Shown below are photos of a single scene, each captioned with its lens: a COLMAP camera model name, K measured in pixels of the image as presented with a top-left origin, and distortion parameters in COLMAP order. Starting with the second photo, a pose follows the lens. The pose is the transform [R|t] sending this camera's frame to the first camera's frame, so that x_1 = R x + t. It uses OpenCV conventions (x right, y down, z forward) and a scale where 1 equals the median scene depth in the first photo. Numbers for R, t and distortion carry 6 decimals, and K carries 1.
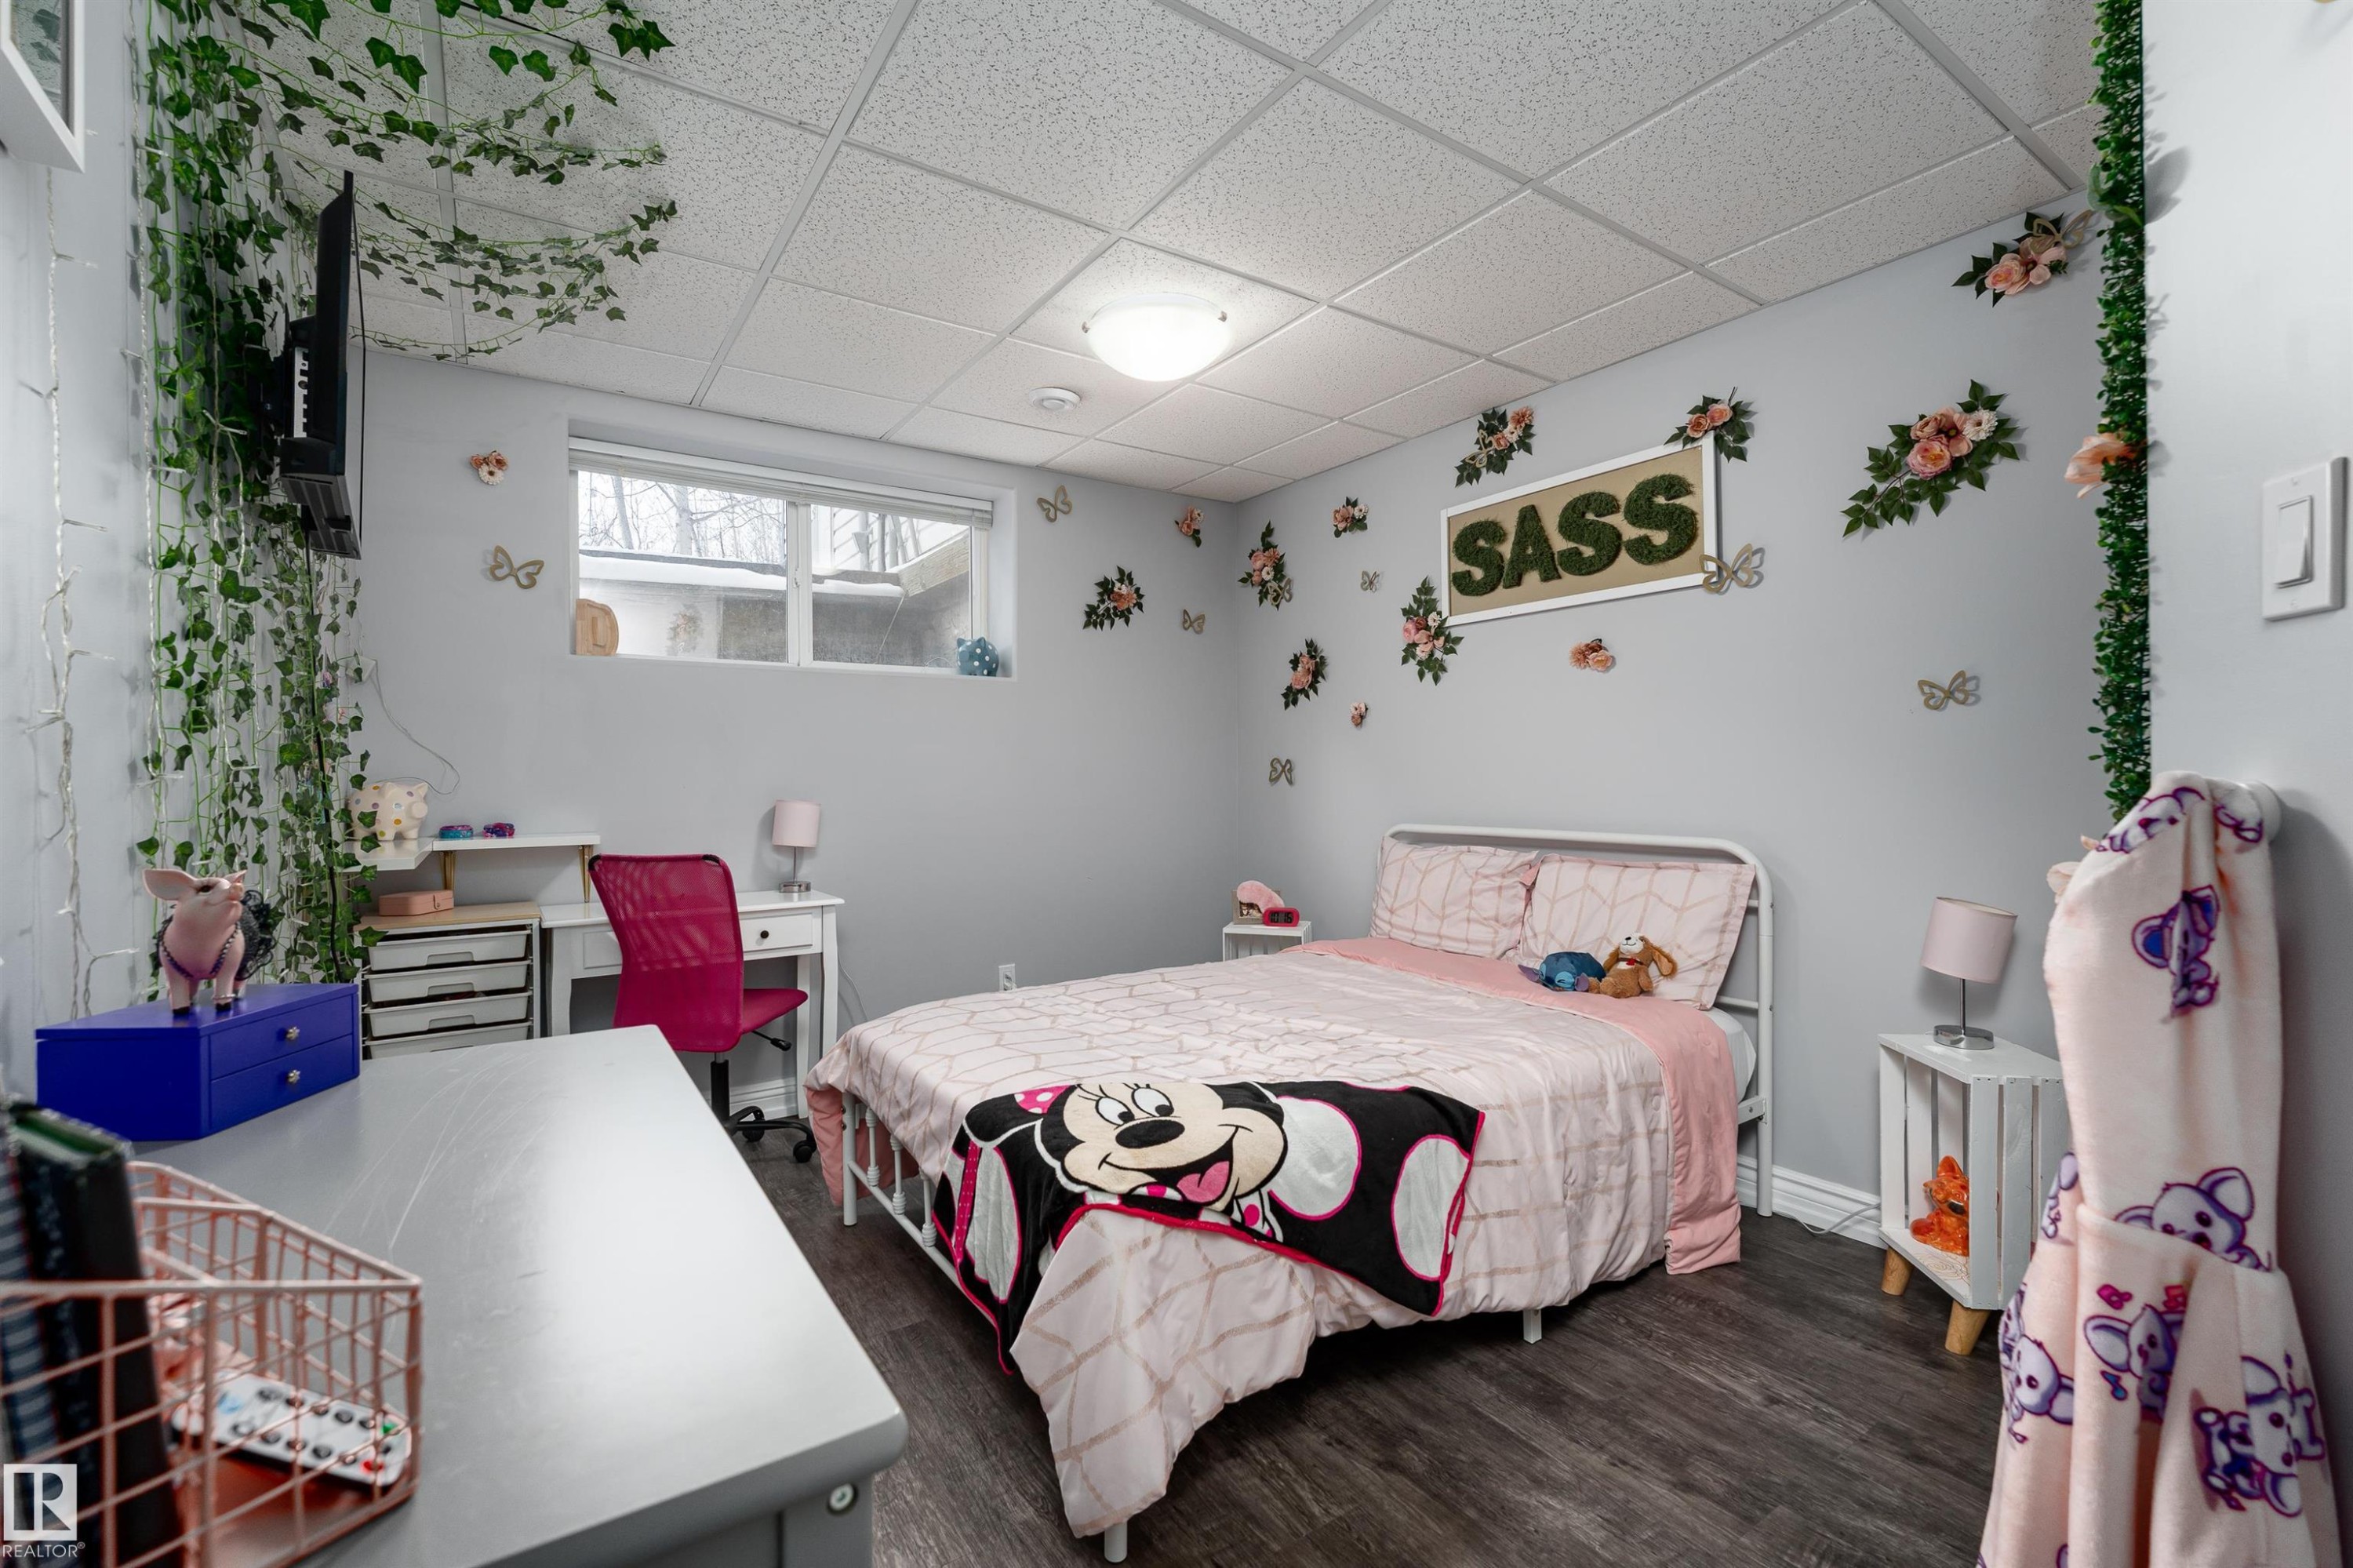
lens RADIAL K [[1004.6, 0, 1176.5], [0, 1004.6, 784.0], [0, 0, 1]] dist [0.000933, 0.000001]
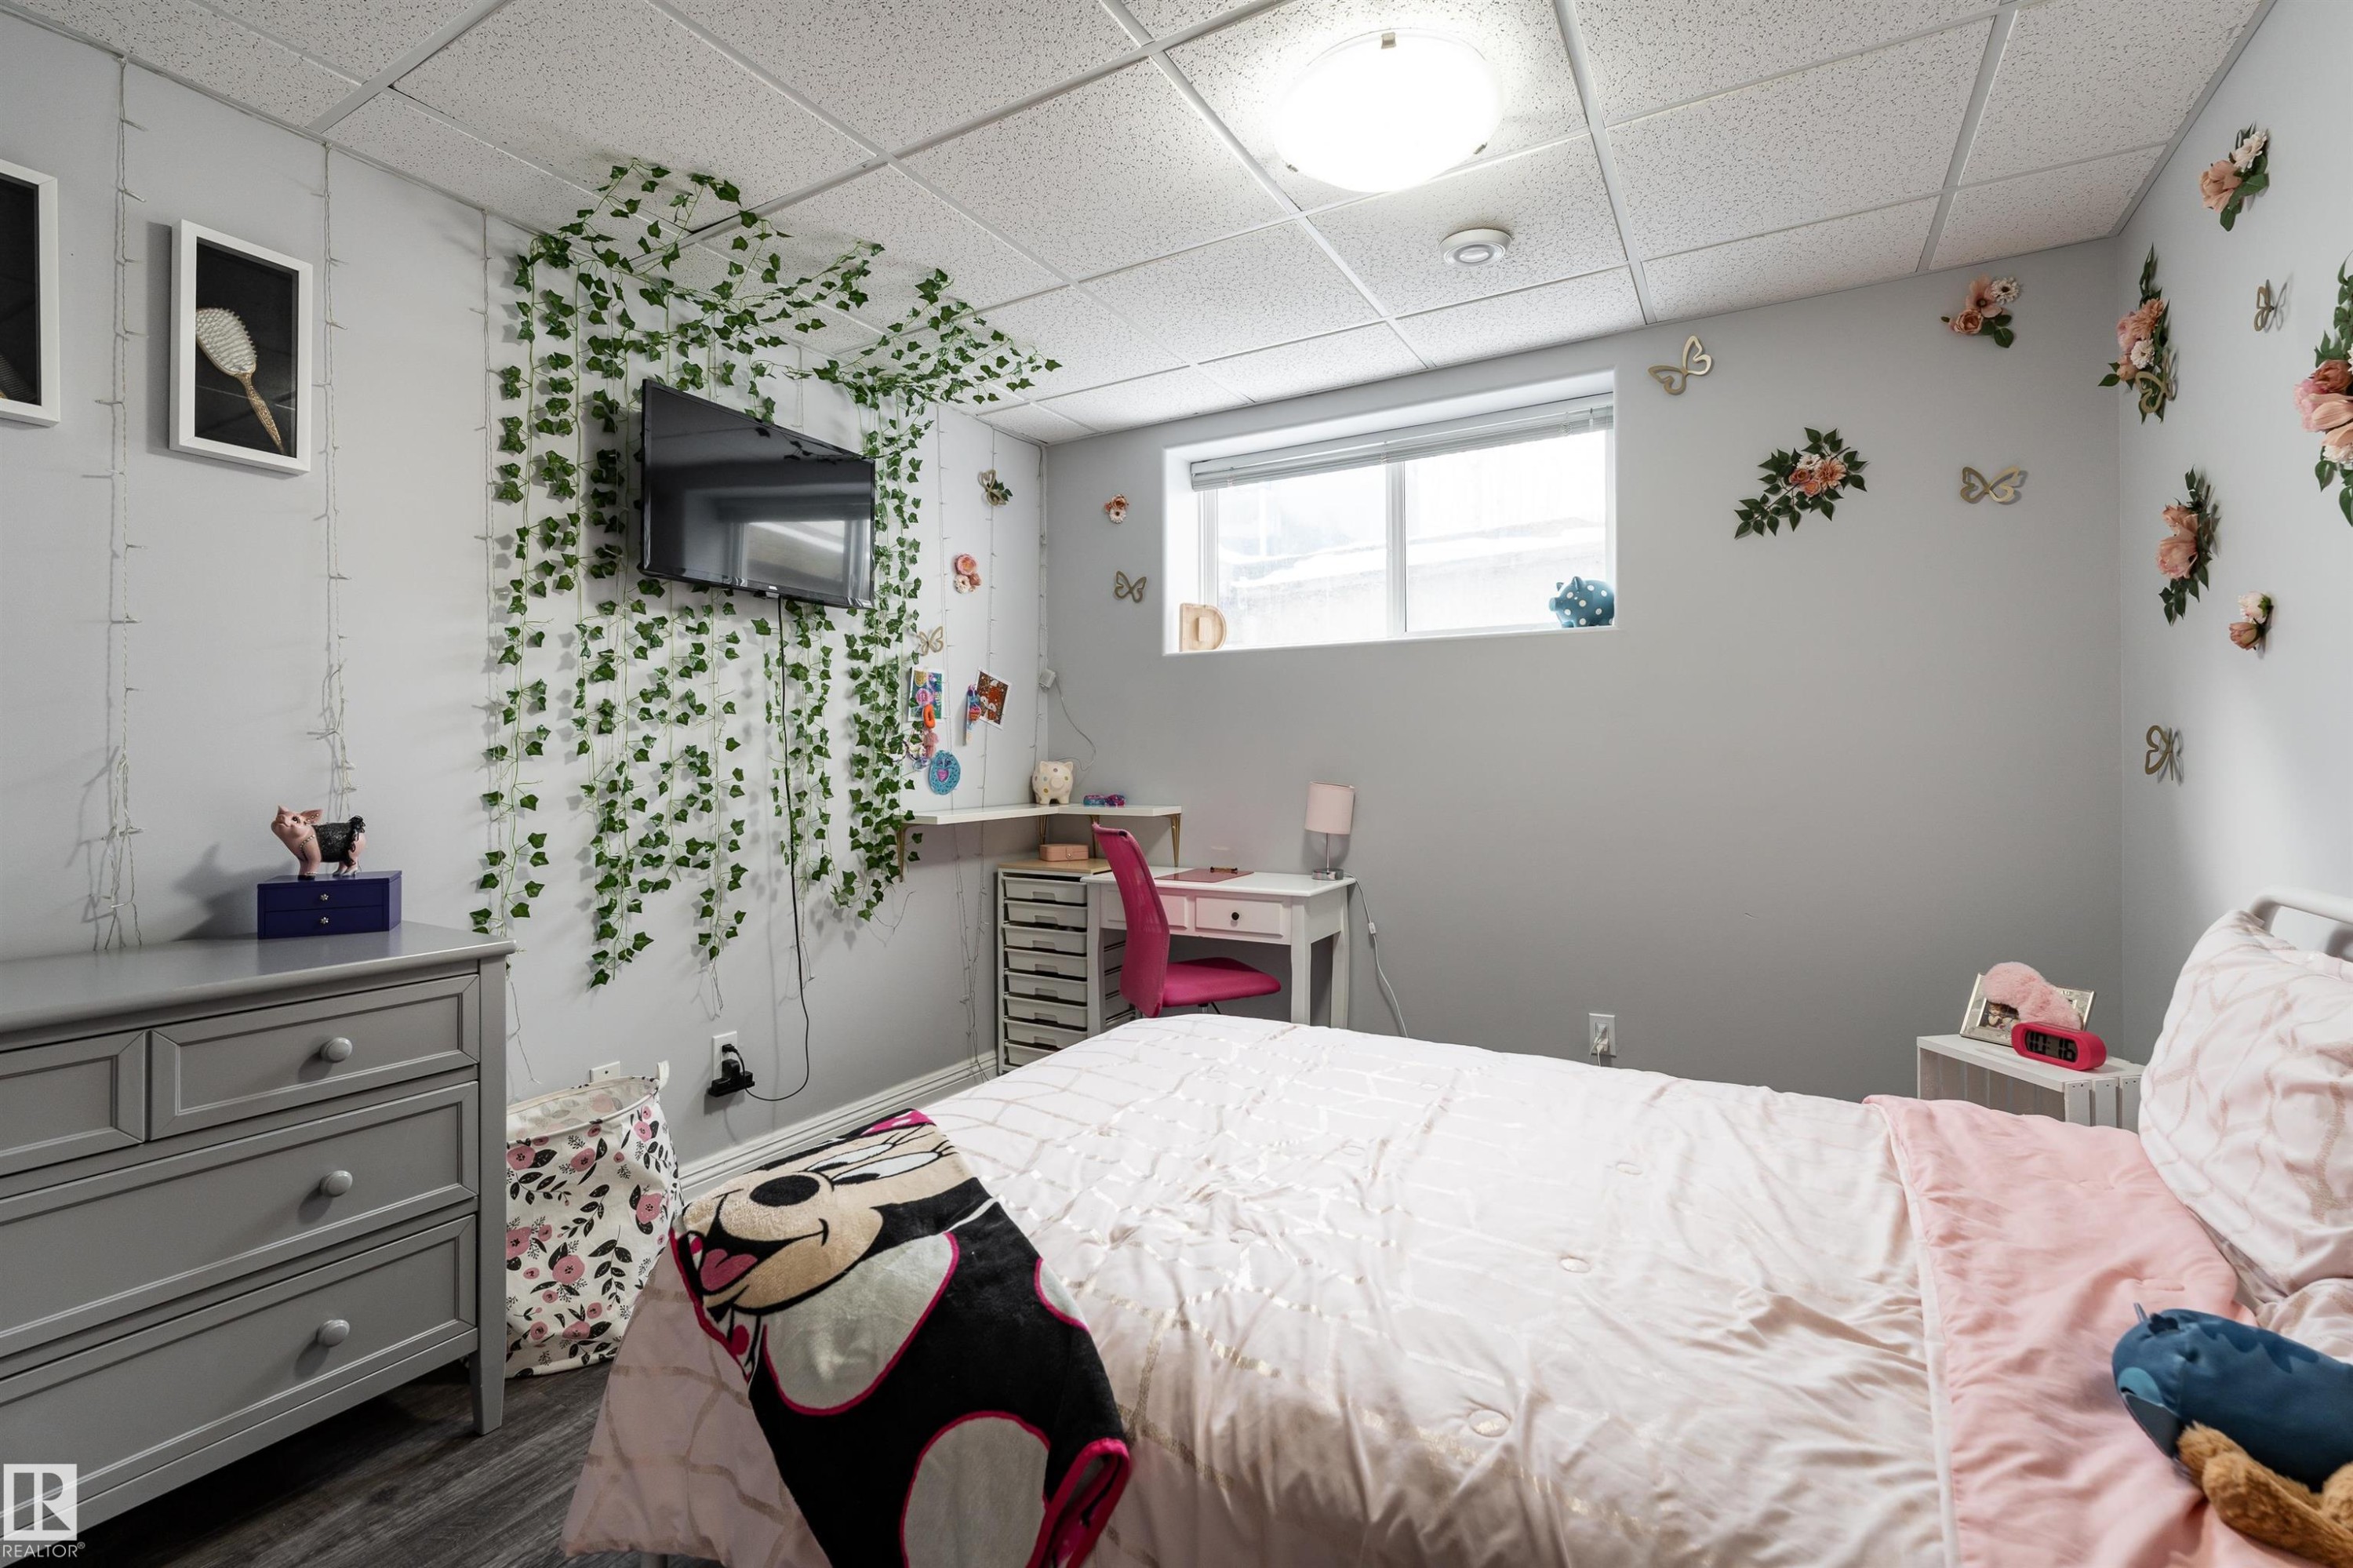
lens RADIAL K [[1017.2, 0, 1175.5], [0, 1017.2, 767.4], [0, 0, 1]] dist [-0.008242, -0.000089]
pose [[0.435192, 0.013909, -0.900230, 0.387474], [-0.009648, 0.999895, 0.010785, -0.007256], [0.900286, 0.003992, 0.435281, 0.411517]]
